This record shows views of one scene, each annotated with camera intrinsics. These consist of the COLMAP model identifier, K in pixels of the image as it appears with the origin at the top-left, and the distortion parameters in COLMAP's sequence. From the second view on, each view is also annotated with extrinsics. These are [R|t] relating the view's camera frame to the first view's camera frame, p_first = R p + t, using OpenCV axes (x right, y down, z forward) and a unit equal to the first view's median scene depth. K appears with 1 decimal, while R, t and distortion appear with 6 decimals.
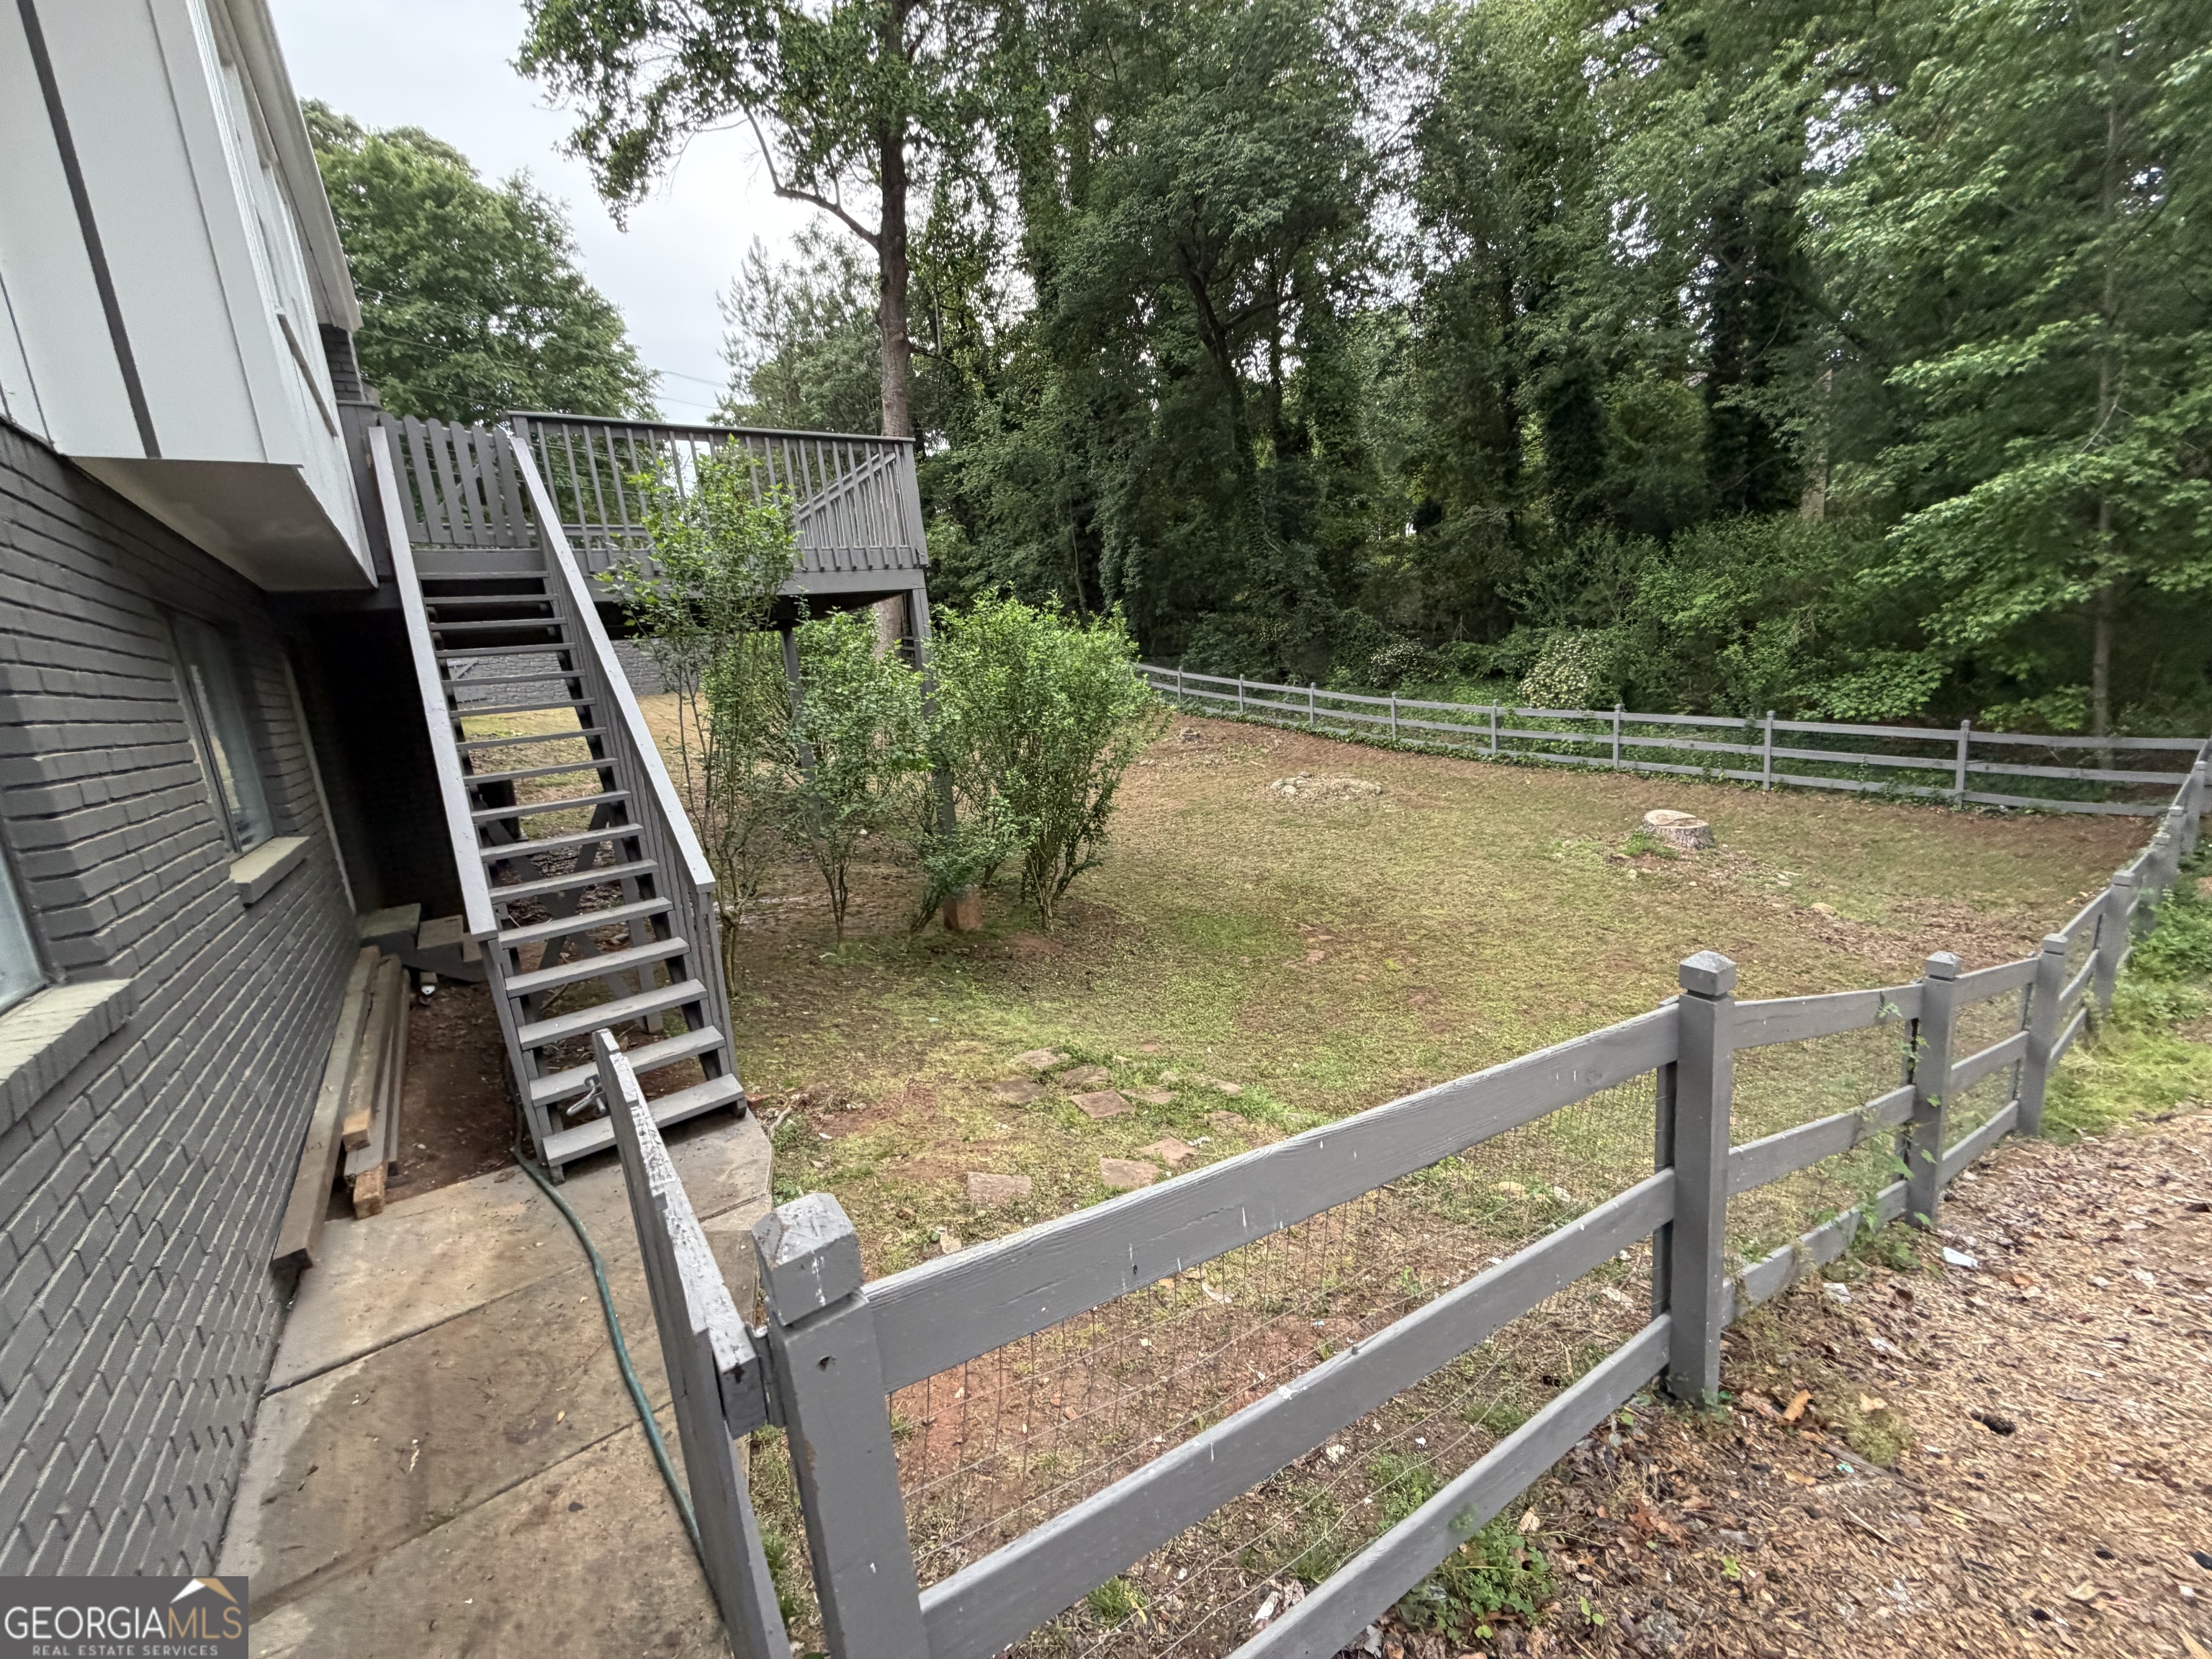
lens RADIAL K [[883.2, 0, 1099.5], [0, 883.2, 831.0], [0, 0, 1]] dist [0.001307, -0.000113]
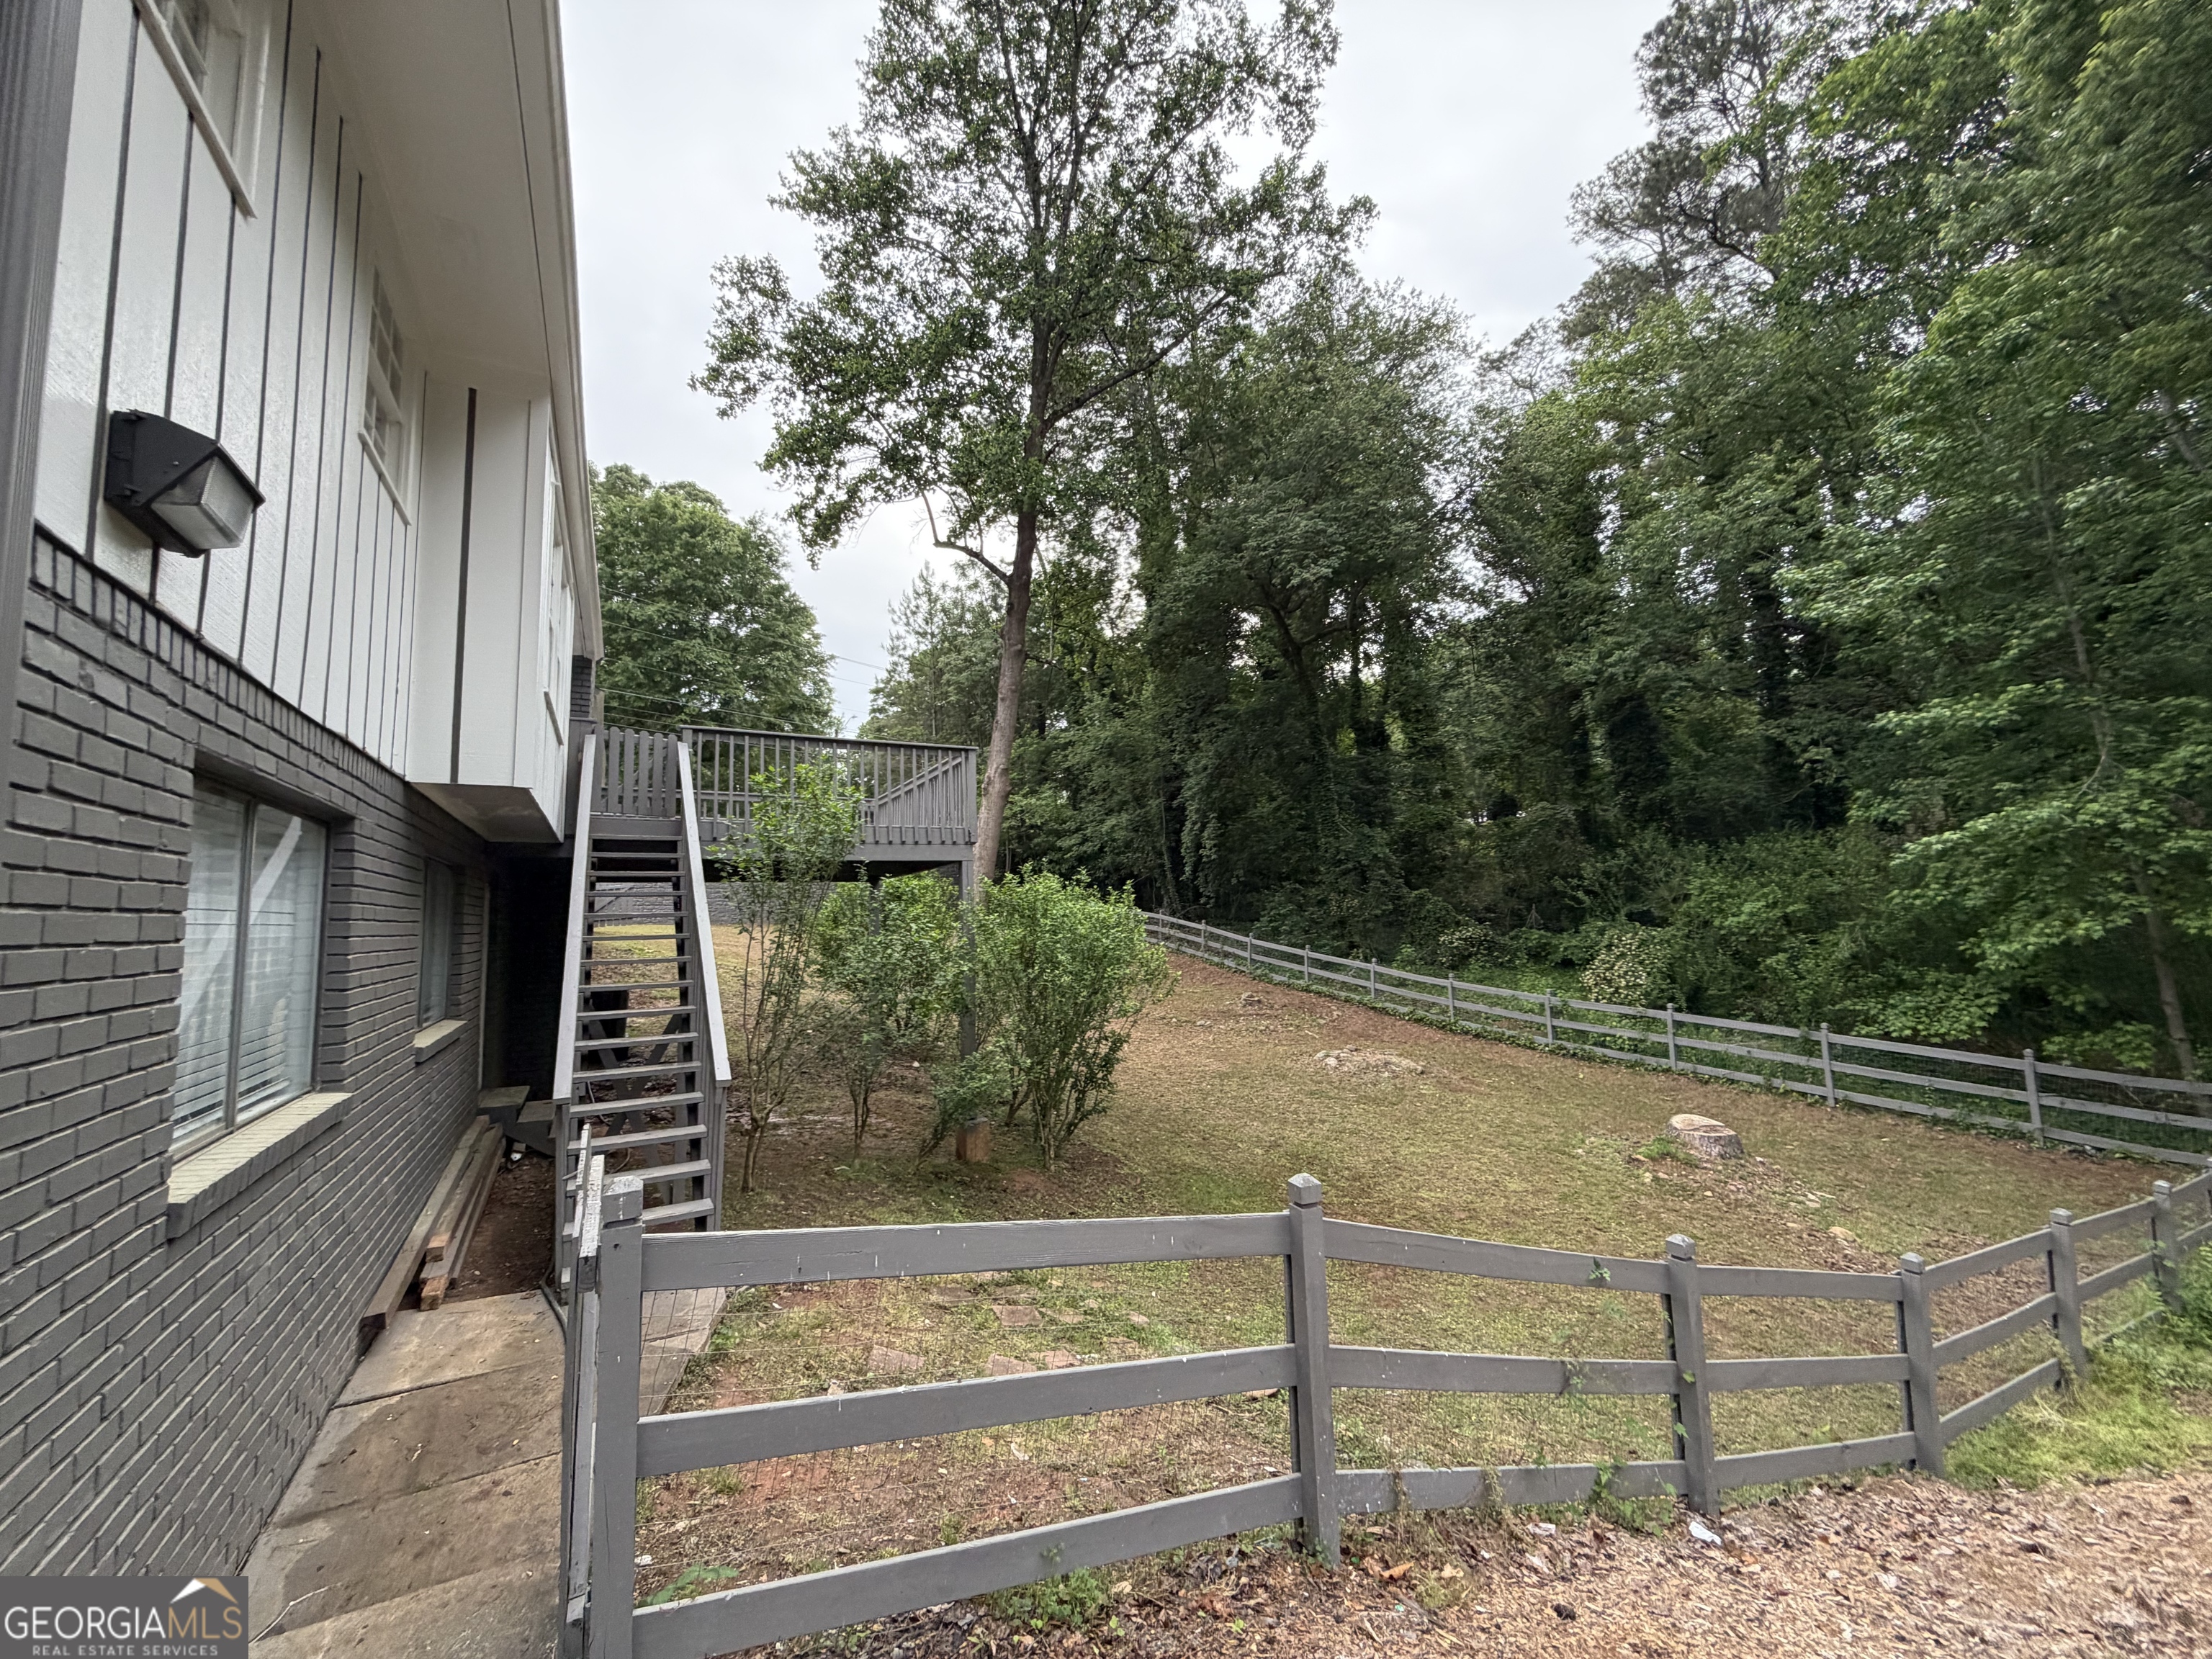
lens RADIAL K [[883.2, 0, 1099.5], [0, 883.2, 831.0], [0, 0, 1]] dist [0.001307, -0.000113]
pose [[0.989809, 0.056441, -0.130741, 0.100540], [-0.090956, 0.956998, -0.275465, 0.005649], [0.109571, 0.284549, 0.952379, -0.118629]]
